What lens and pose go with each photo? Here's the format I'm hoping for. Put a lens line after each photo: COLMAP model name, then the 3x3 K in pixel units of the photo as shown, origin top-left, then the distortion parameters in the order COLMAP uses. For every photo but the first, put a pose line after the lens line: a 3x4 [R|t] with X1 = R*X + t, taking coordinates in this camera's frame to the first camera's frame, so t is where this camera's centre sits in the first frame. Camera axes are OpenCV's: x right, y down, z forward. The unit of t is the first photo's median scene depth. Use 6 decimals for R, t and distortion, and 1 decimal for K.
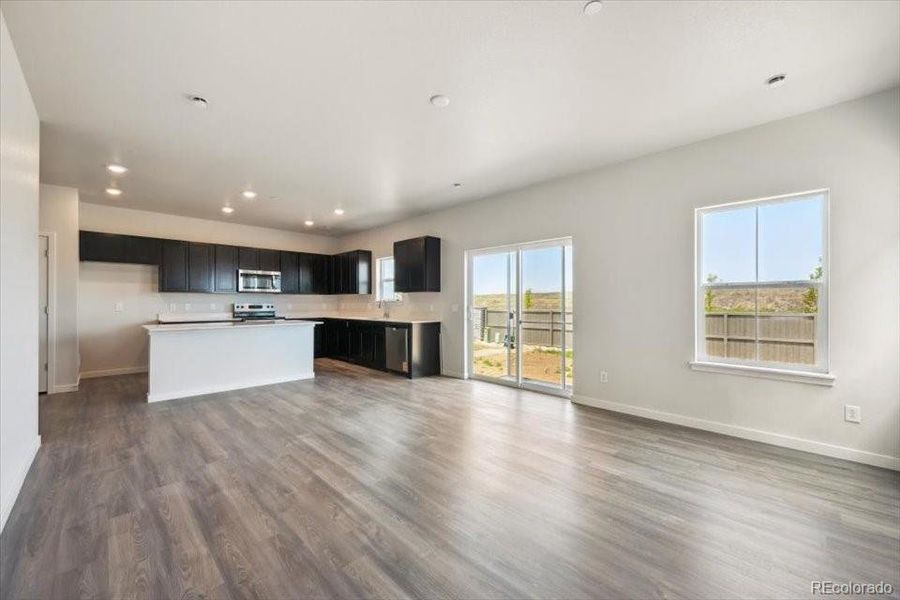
lens RADIAL K [[353.9, 0, 452.5], [0, 353.9, 304.3], [0, 0, 1]] dist [-0.011739, 0.000200]
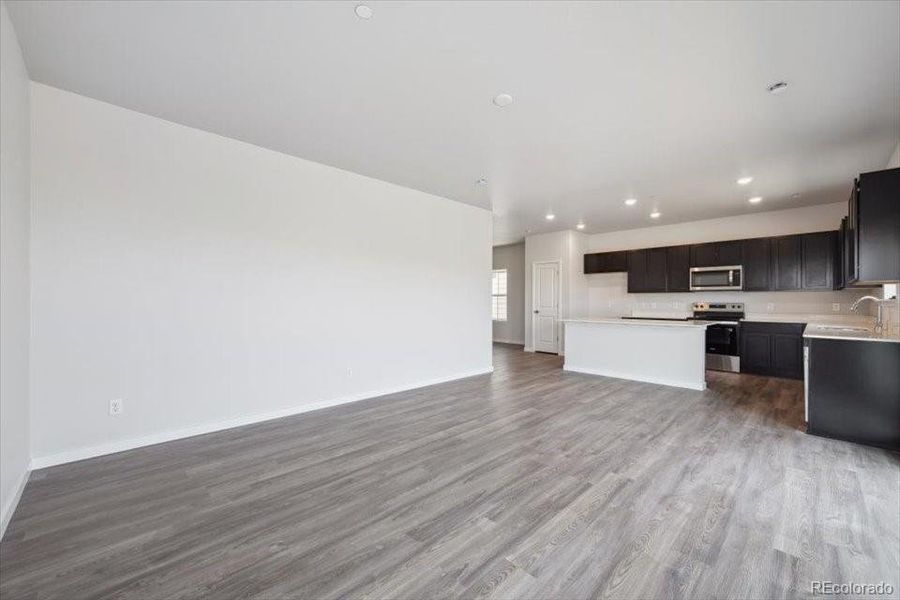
lens RADIAL K [[353.9, 0, 450.0], [0, 353.9, 300.3], [0, 0, 1]] dist [-0.011739, 0.000200]
pose [[-0.009146, -0.002362, -0.999955, 0.478585], [-0.007115, 0.999972, -0.002297, -0.001979], [0.999933, 0.007093, -0.009162, 0.424872]]
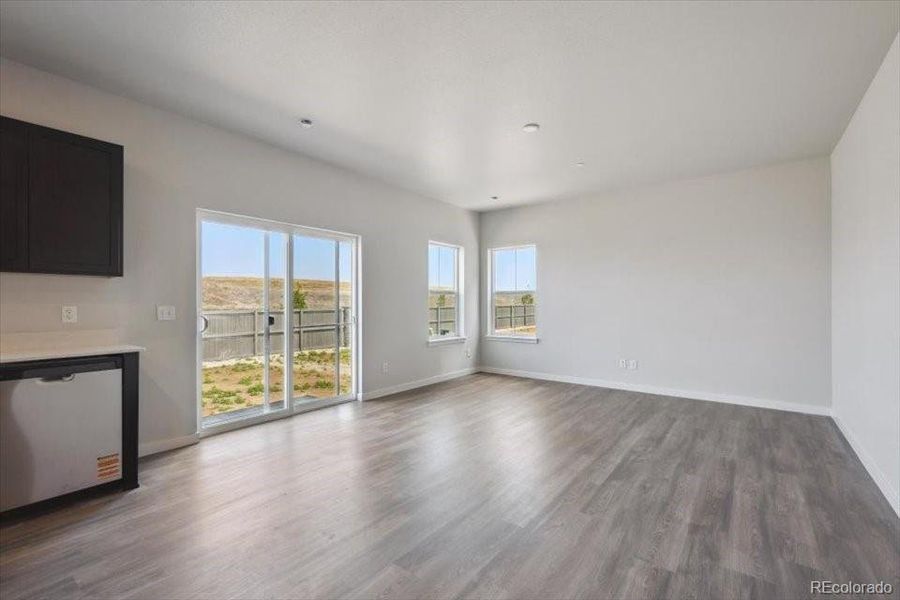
lens RADIAL K [[399.0, 0, 451.6], [0, 399.0, 301.8], [0, 0, 1]] dist [-0.002271, -0.000558]
pose [[-0.135738, -0.003235, 0.990740, -0.641695], [0.006199, 0.999972, 0.004115, -0.006446], [-0.990725, 0.006700, -0.135714, 0.710265]]
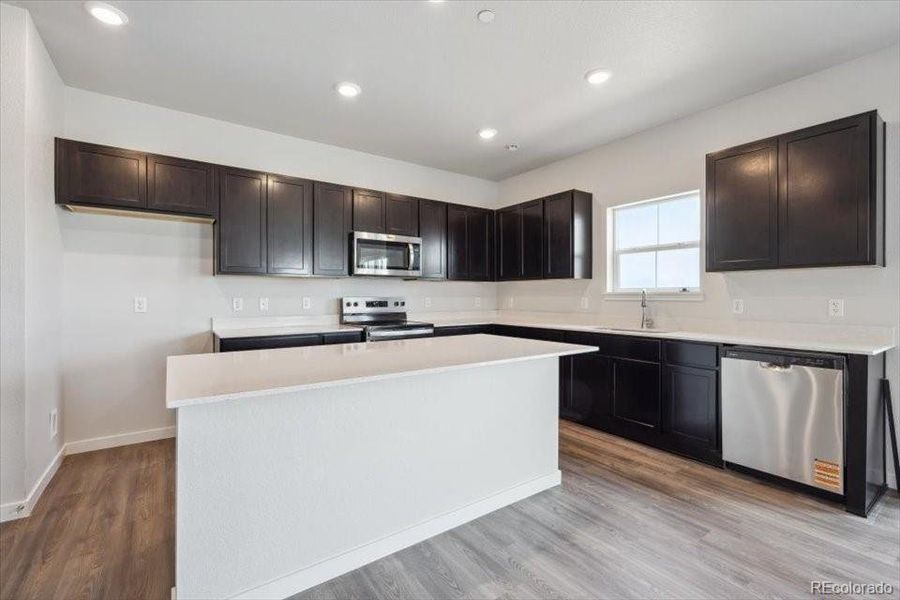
lens RADIAL K [[399.0, 0, 450.3], [0, 399.0, 295.2], [0, 0, 1]] dist [-0.002271, -0.000558]
pose [[0.986615, -0.000438, -0.163068, -0.471857], [-0.000348, 0.999988, -0.004794, -0.004224], [0.163068, 0.004787, 0.986603, 0.568814]]
